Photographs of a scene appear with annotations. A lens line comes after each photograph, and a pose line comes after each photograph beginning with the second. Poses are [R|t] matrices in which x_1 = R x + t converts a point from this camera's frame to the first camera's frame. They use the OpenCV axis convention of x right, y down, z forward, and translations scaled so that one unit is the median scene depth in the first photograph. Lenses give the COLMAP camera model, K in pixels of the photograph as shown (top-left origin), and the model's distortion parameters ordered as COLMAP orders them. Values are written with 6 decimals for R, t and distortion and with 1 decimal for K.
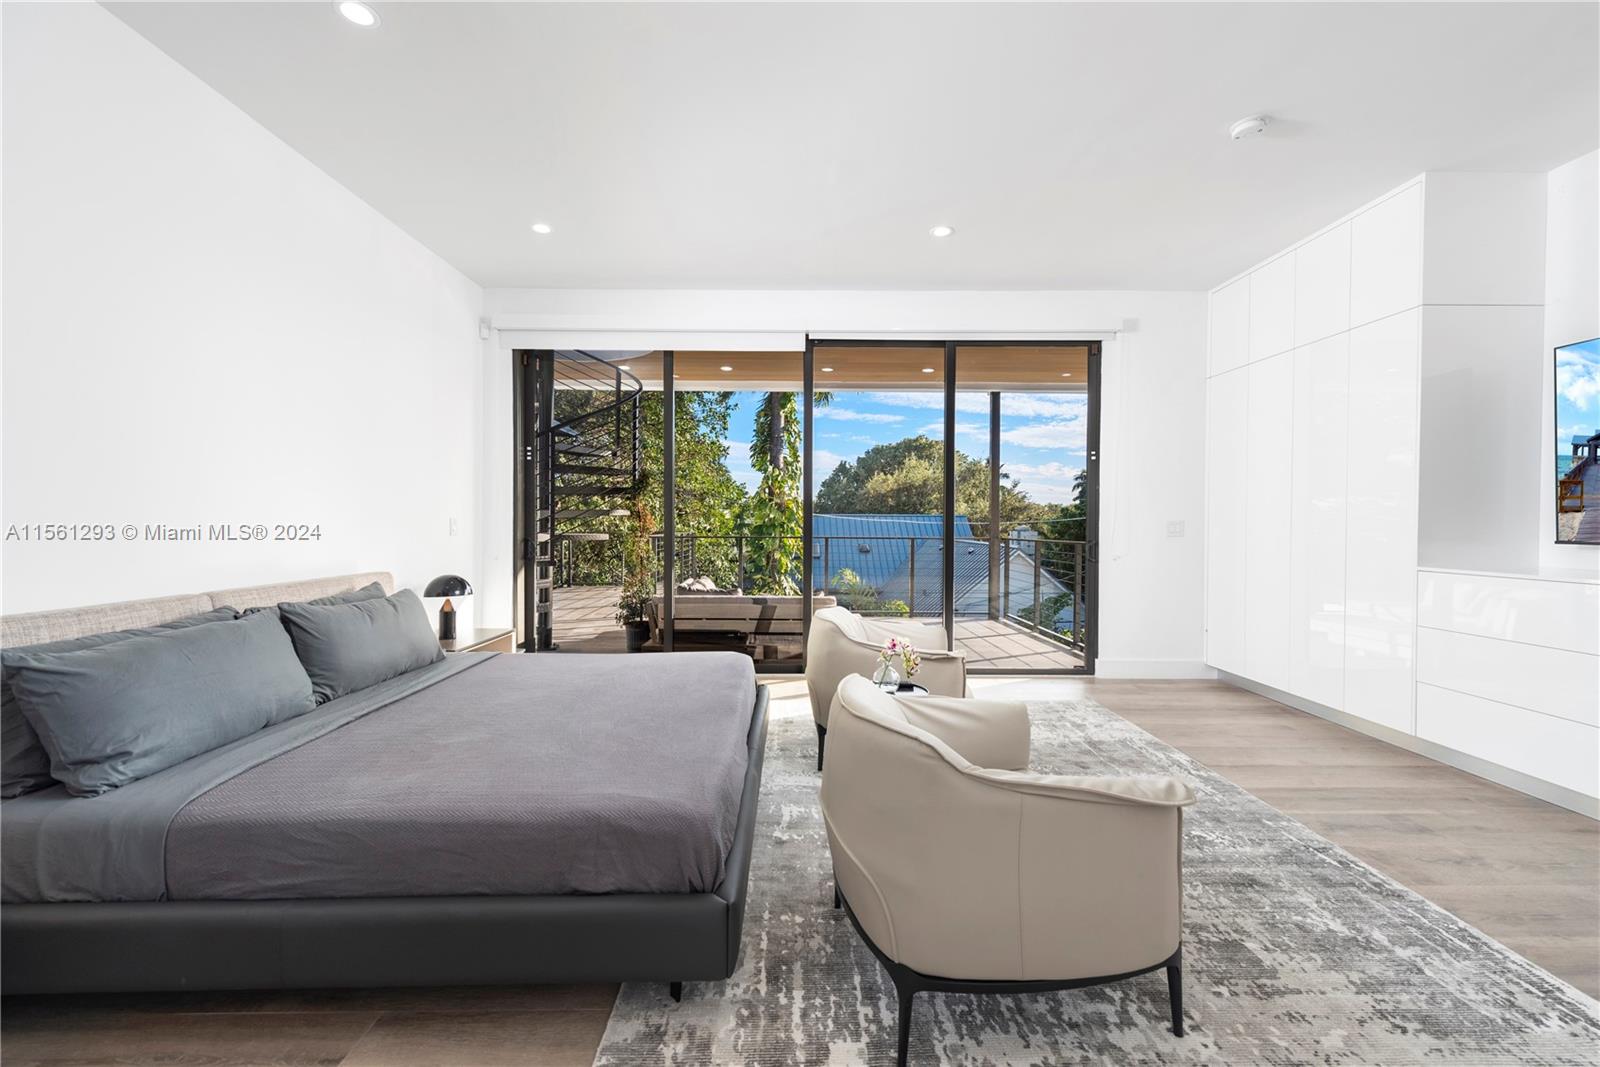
lens RADIAL K [[636.4, 0, 803.2], [0, 636.4, 527.2], [0, 0, 1]] dist [0.000272, -0.000140]
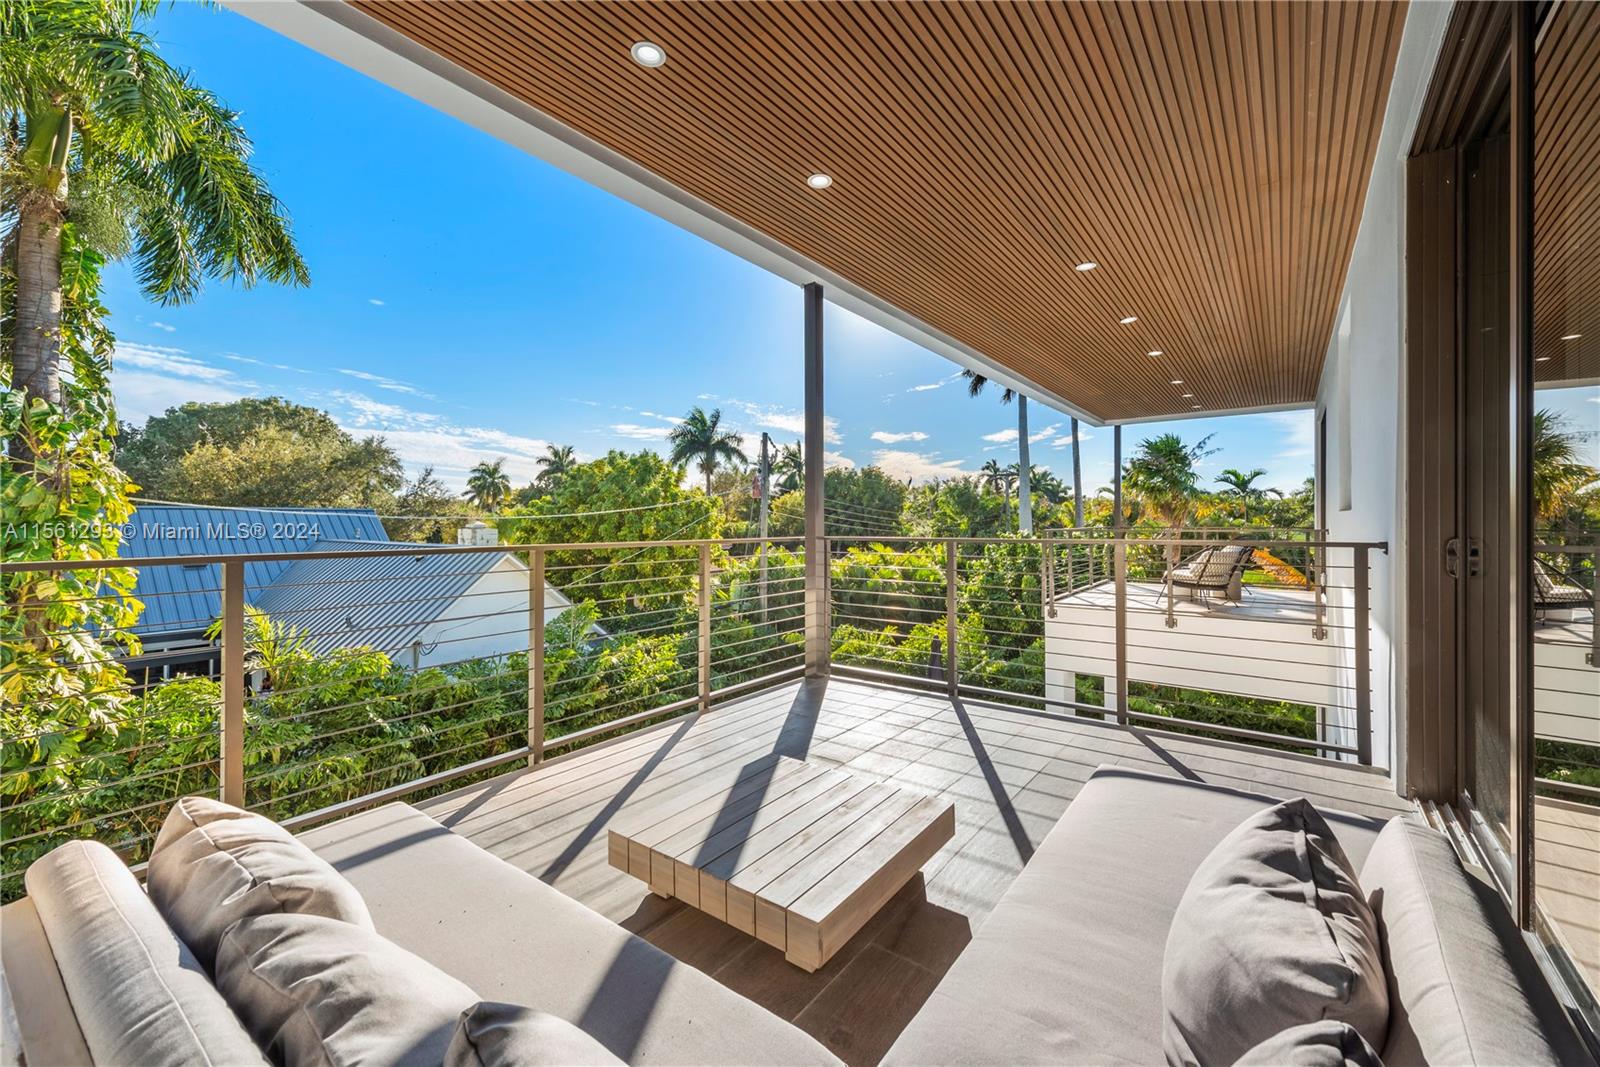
lens RADIAL K [[636.4, 0, 800.6], [0, 636.4, 519.9], [0, 0, 1]] dist [0.000272, -0.000140]
pose [[0.599673, -0.010240, 0.800180, -0.079817], [0.016217, 0.999868, 0.000642, 0.002630], [-0.800081, 0.012591, 0.599760, 0.284413]]
